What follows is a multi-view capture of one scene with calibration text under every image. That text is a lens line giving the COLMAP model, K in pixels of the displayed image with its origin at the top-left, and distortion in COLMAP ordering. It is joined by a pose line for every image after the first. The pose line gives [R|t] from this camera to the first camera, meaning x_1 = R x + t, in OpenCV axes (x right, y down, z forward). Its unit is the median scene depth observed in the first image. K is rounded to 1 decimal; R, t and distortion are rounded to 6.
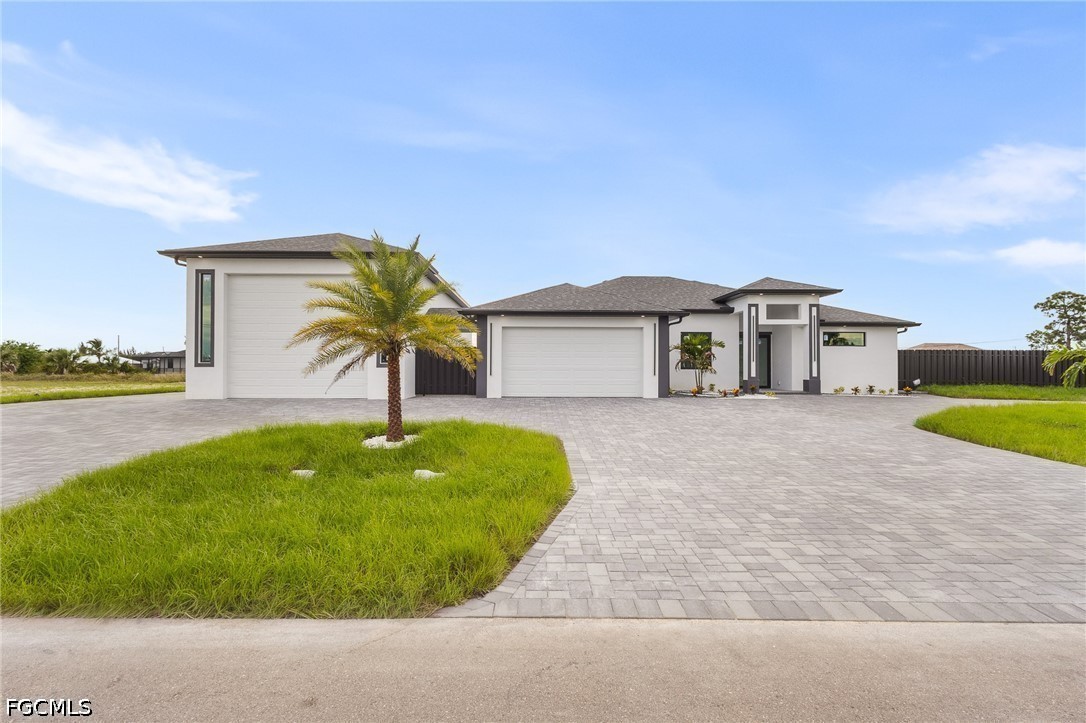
lens RADIAL K [[509.4, 0, 542.7], [0, 509.4, 362.3], [0, 0, 1]] dist [0.002749, 0.000574]
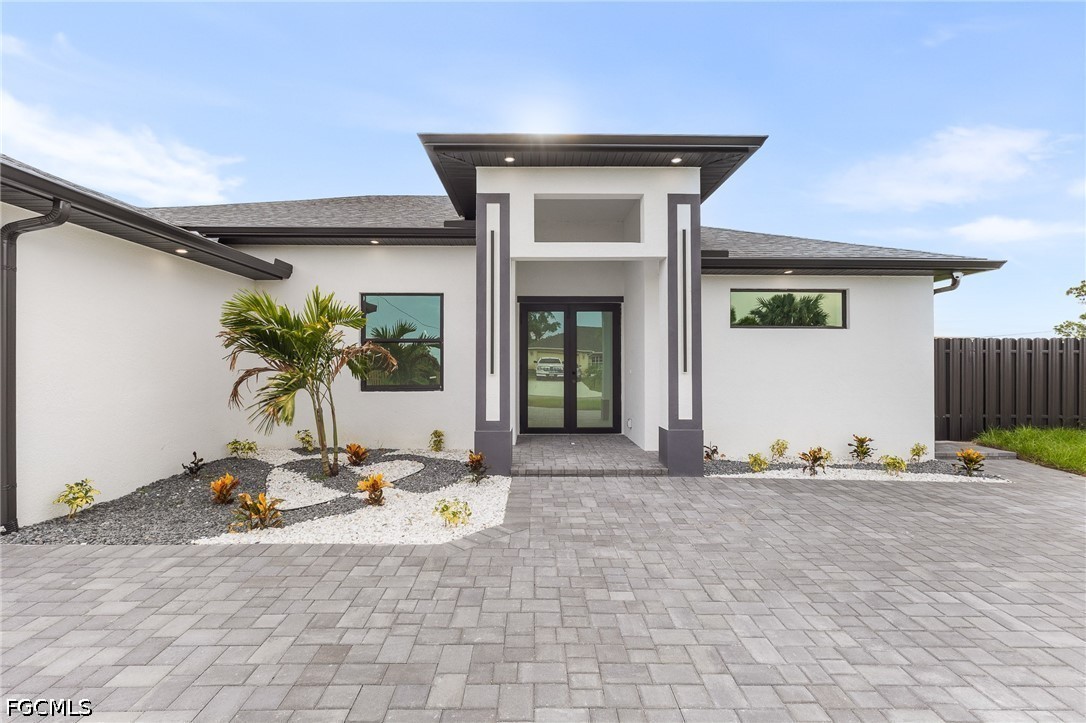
lens RADIAL K [[509.4, 0, 518.1], [0, 509.4, 345.4], [0, 0, 1]] dist [0.002749, 0.000574]
pose [[0.999846, 0.005460, -0.016661, 0.407700], [-0.005530, 0.999976, -0.004144, -0.016206], [0.016638, 0.004236, 0.999853, 0.635976]]
